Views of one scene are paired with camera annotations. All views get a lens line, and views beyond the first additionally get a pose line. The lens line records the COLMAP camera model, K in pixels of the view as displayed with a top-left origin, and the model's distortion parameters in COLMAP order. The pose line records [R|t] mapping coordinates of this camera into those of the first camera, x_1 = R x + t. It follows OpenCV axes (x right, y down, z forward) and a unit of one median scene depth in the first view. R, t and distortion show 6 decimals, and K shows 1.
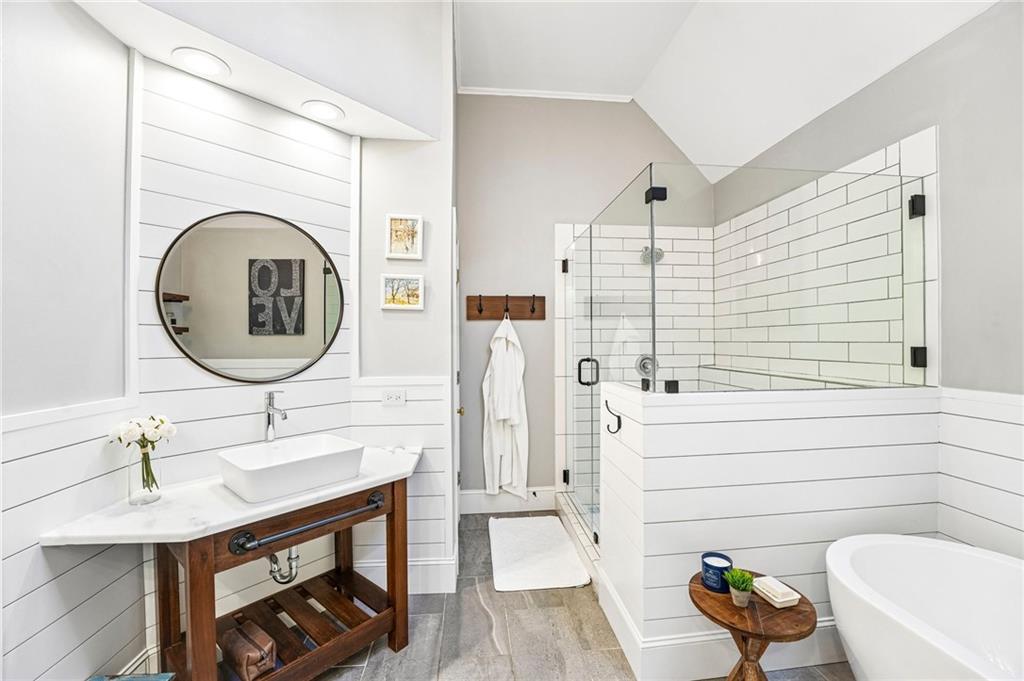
lens RADIAL K [[413.4, 0, 510.2], [0, 413.4, 340.7], [0, 0, 1]] dist [-0.028949, 0.004065]
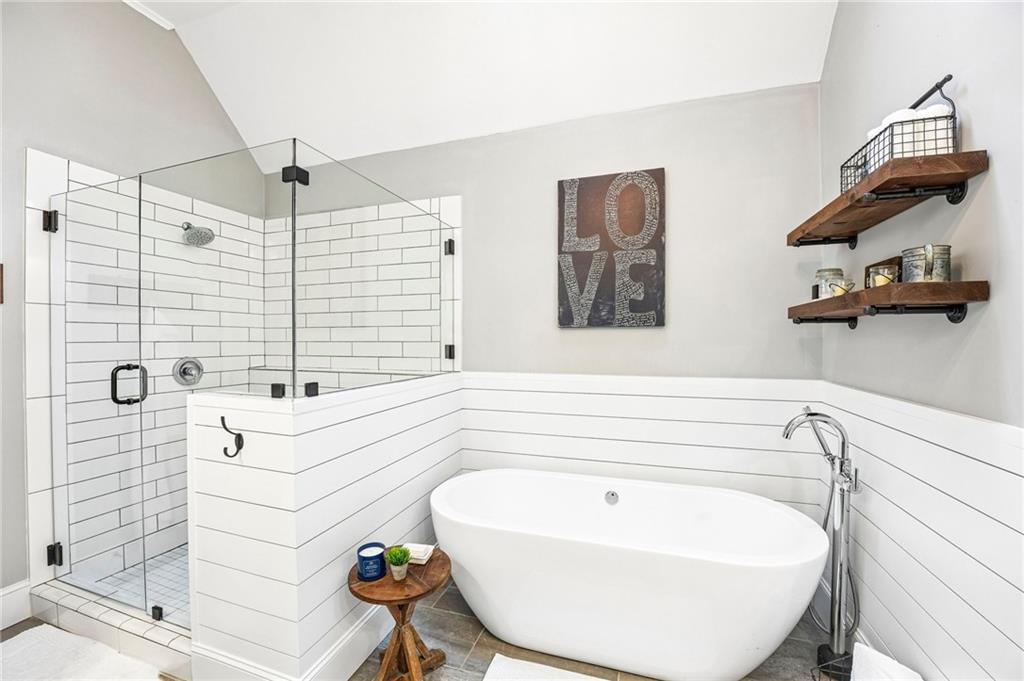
lens RADIAL K [[413.4, 0, 510.2], [0, 413.4, 340.7], [0, 0, 1]] dist [-0.028949, 0.004065]
pose [[0.414165, 0.001548, 0.910200, -0.228389], [-0.001904, 0.999998, -0.000834, 0.001003], [-0.910200, -0.001388, 0.414167, 0.182646]]
